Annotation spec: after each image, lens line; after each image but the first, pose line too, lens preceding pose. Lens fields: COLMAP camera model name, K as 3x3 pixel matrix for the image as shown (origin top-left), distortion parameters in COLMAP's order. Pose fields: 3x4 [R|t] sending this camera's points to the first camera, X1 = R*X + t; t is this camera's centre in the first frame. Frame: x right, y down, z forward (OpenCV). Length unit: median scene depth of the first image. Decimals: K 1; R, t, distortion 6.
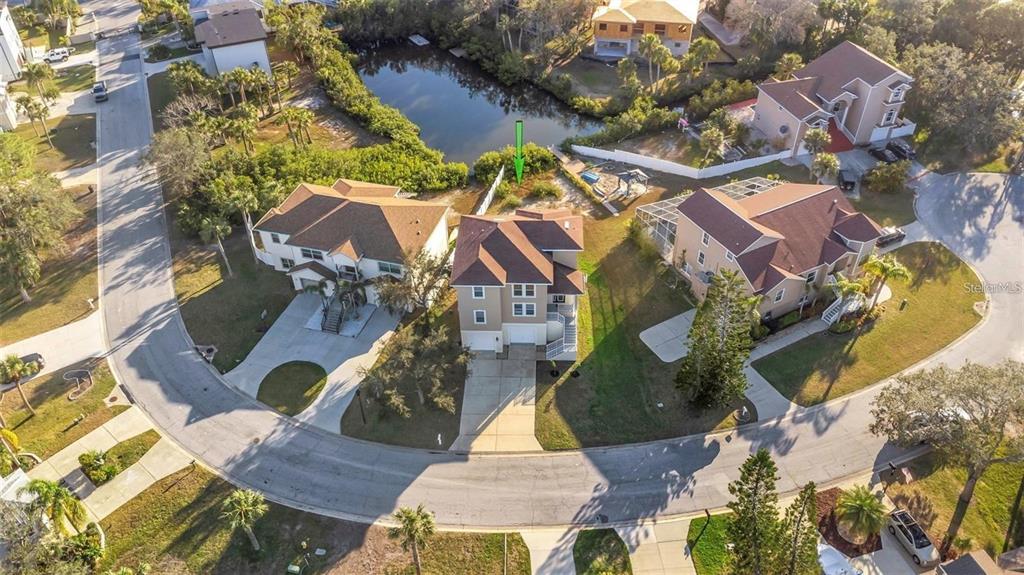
lens RADIAL K [[767.1, 0, 512.0], [0, 767.1, 287.5], [0, 0, 1]] dist [0.005603, 0.002539]
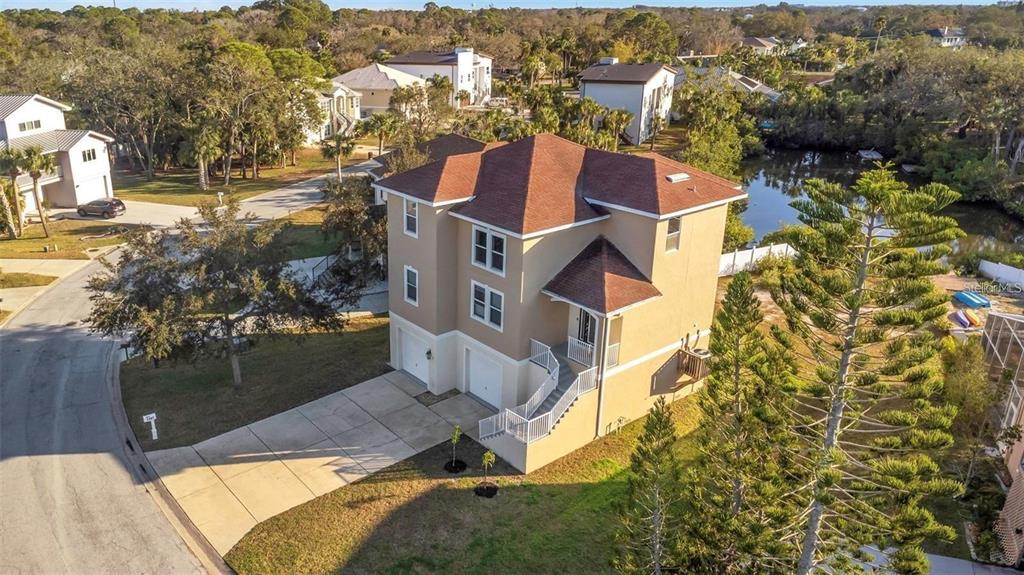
lens RADIAL K [[767.1, 0, 512.0], [0, 767.1, 287.5], [0, 0, 1]] dist [0.005603, 0.002539]
pose [[0.643083, 0.248732, -0.724277, 0.342148], [-0.509359, 0.845166, -0.162010, 0.084330], [0.571837, 0.473103, 0.670206, 0.715251]]
